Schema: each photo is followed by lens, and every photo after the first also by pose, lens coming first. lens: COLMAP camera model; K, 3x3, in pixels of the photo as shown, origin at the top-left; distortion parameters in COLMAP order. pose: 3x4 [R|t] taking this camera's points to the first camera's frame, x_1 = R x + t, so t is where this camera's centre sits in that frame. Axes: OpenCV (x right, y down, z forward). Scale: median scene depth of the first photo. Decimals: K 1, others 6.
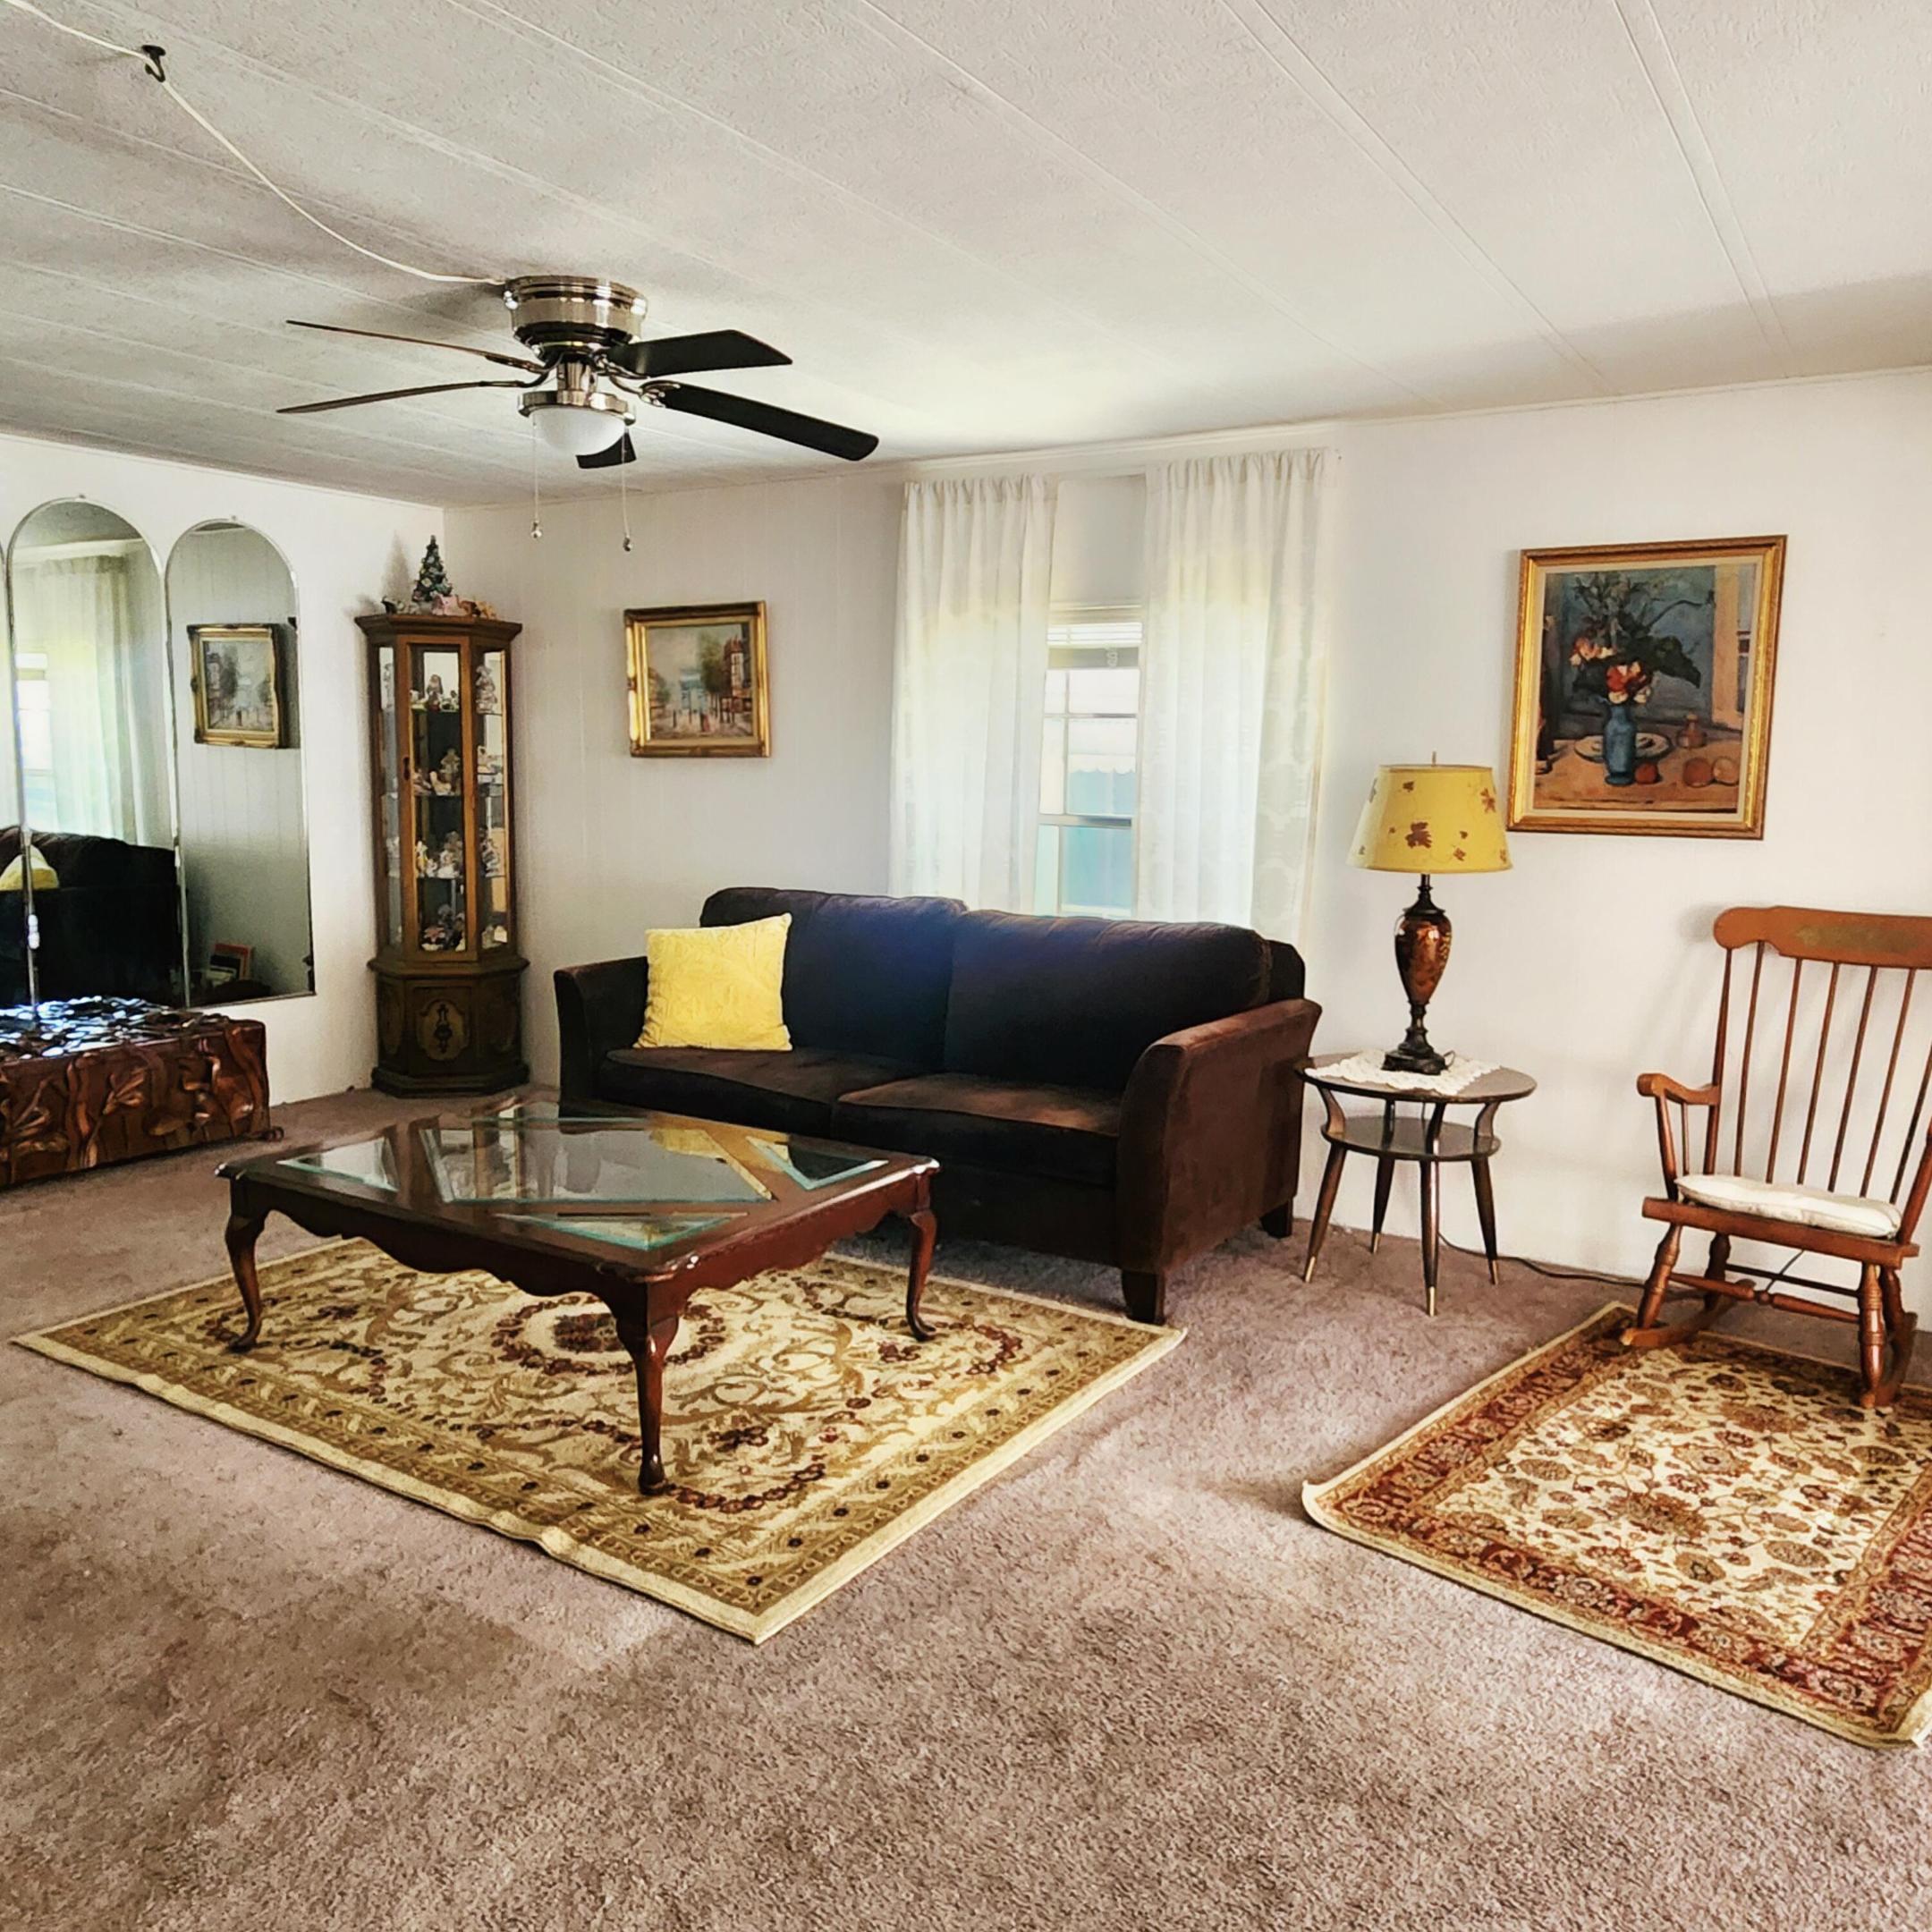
lens RADIAL K [[1665.6, 0, 966.0], [0, 1665.6, 966.0], [0, 0, 1]] dist [-0.001304, 0.003490]
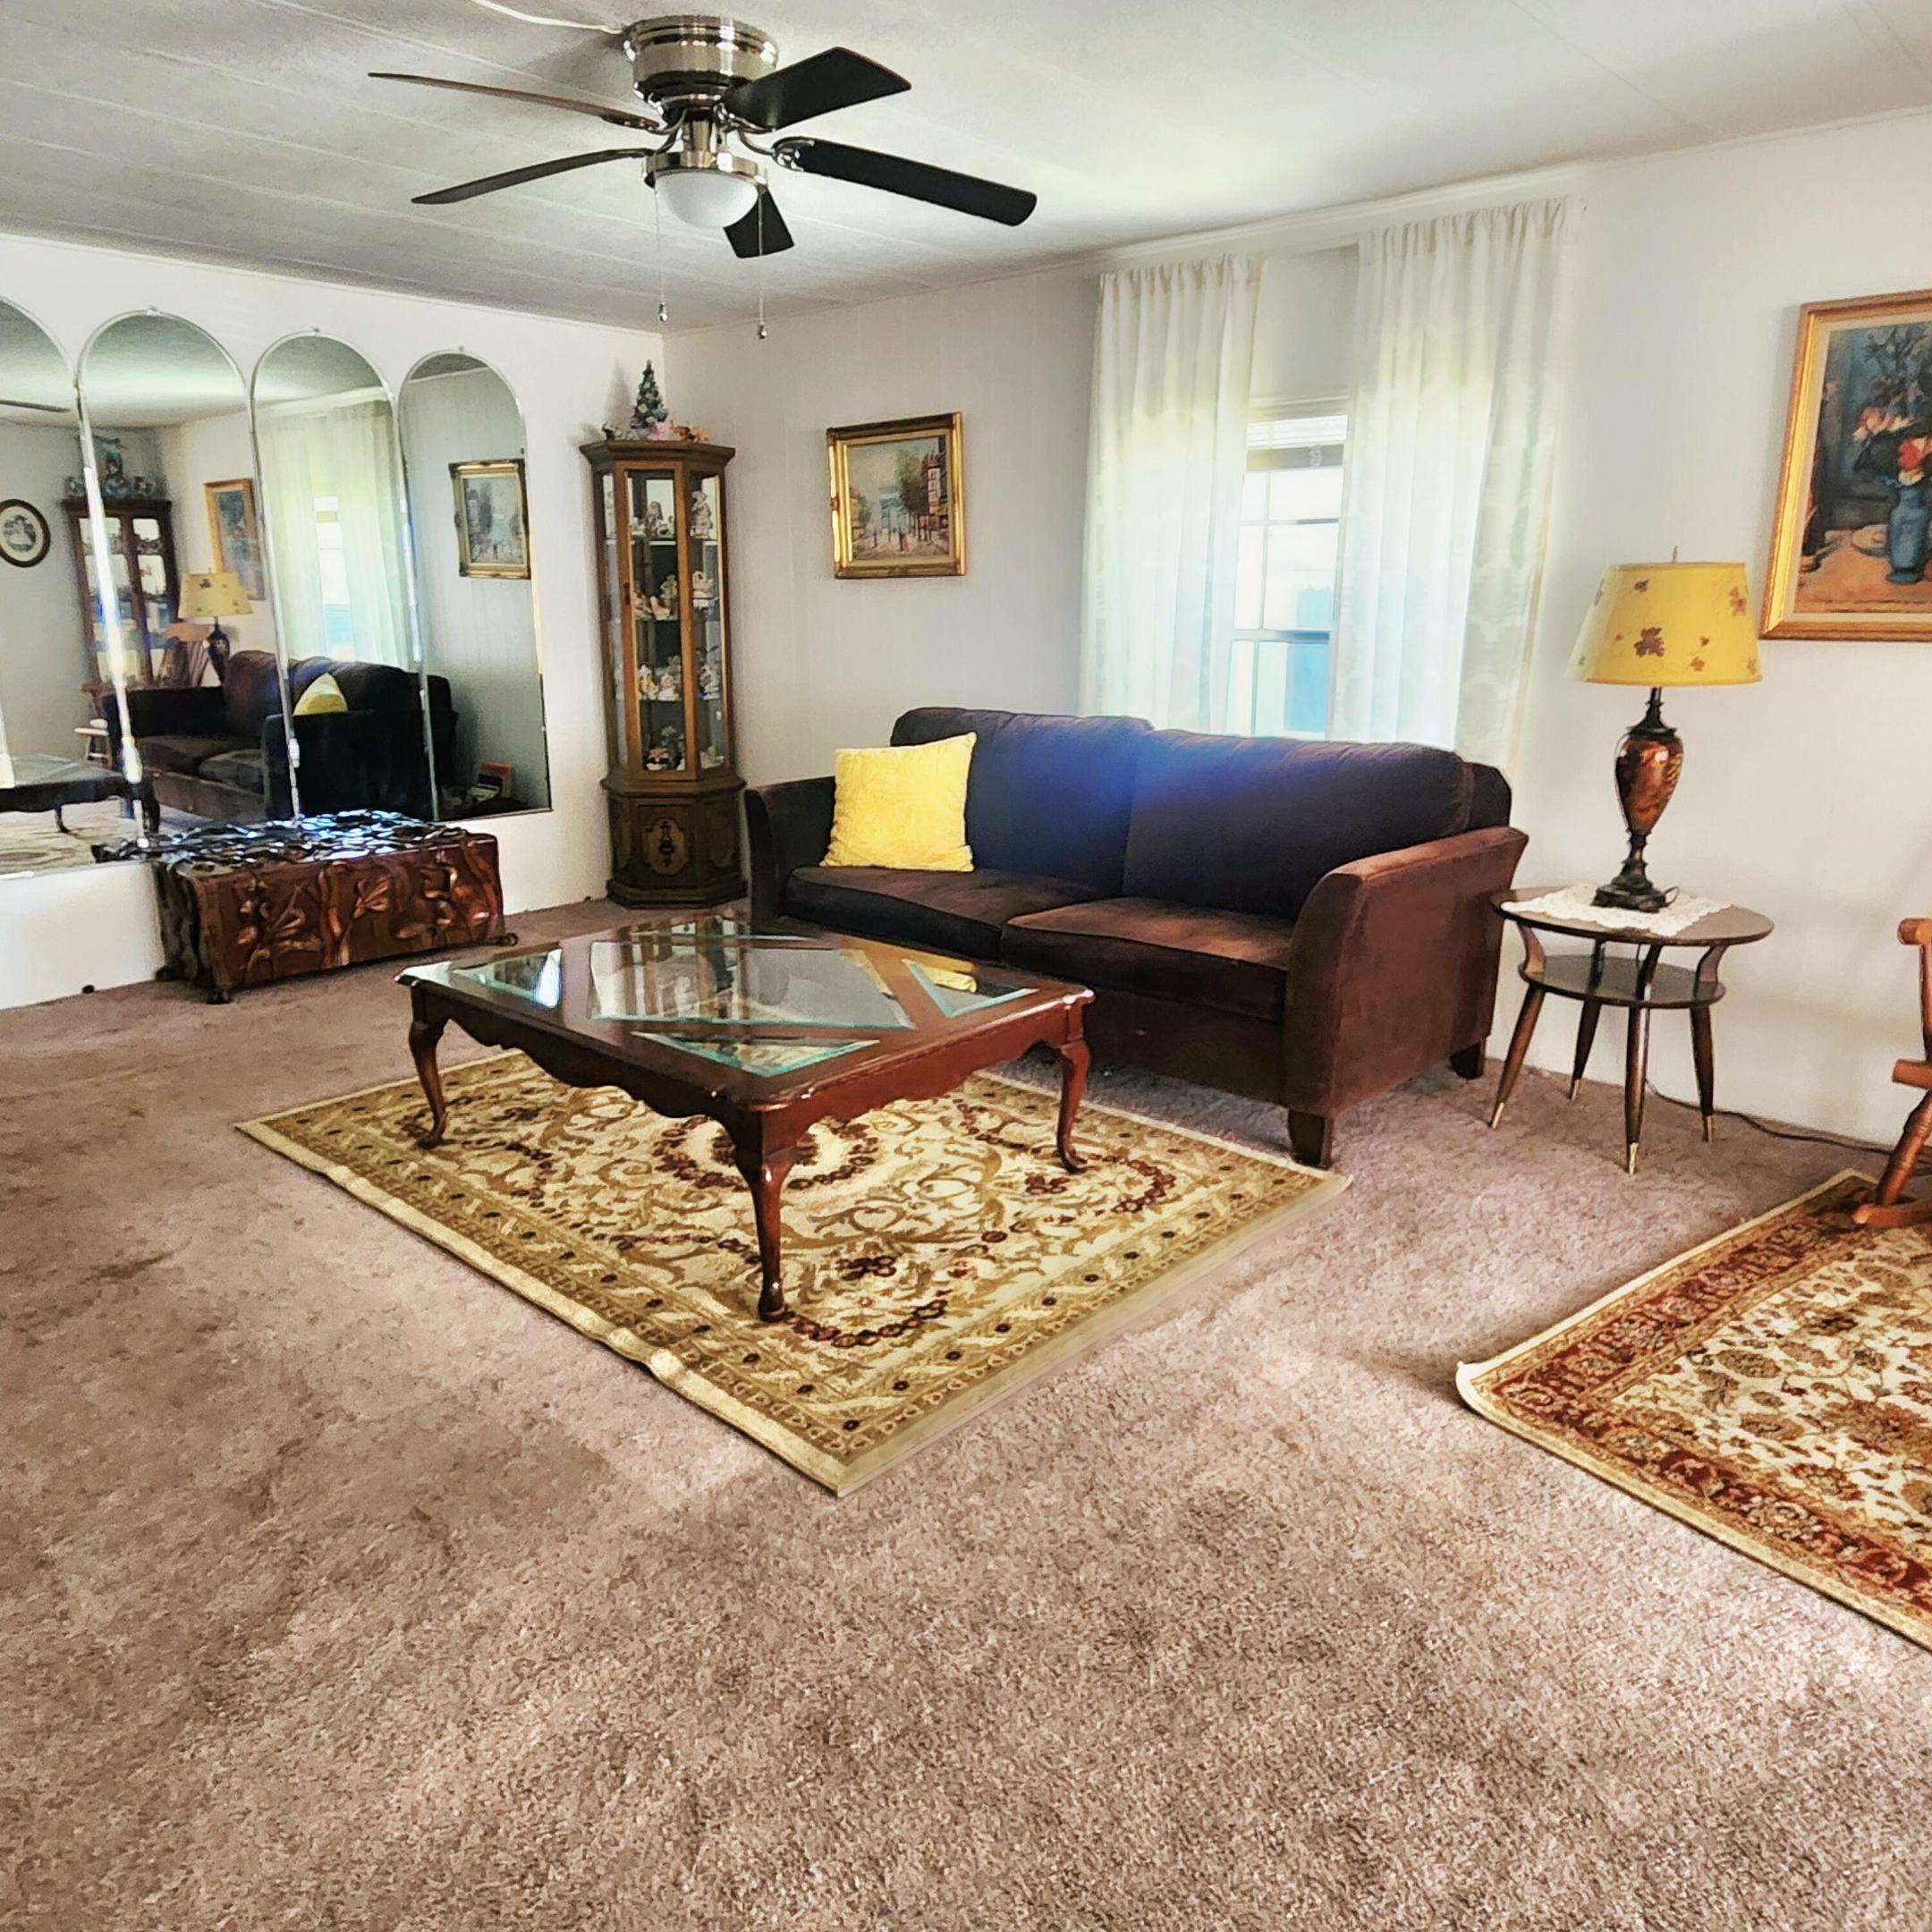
lens RADIAL K [[1466.3, 0, 966.0], [0, 1466.3, 966.0], [0, 0, 1]] dist [0.002928, -0.001718]
pose [[0.983915, 0.030506, -0.176013, 0.062360], [-0.009852, 0.993078, 0.117042, 0.004913], [0.178365, -0.113425, 0.977405, 0.169158]]
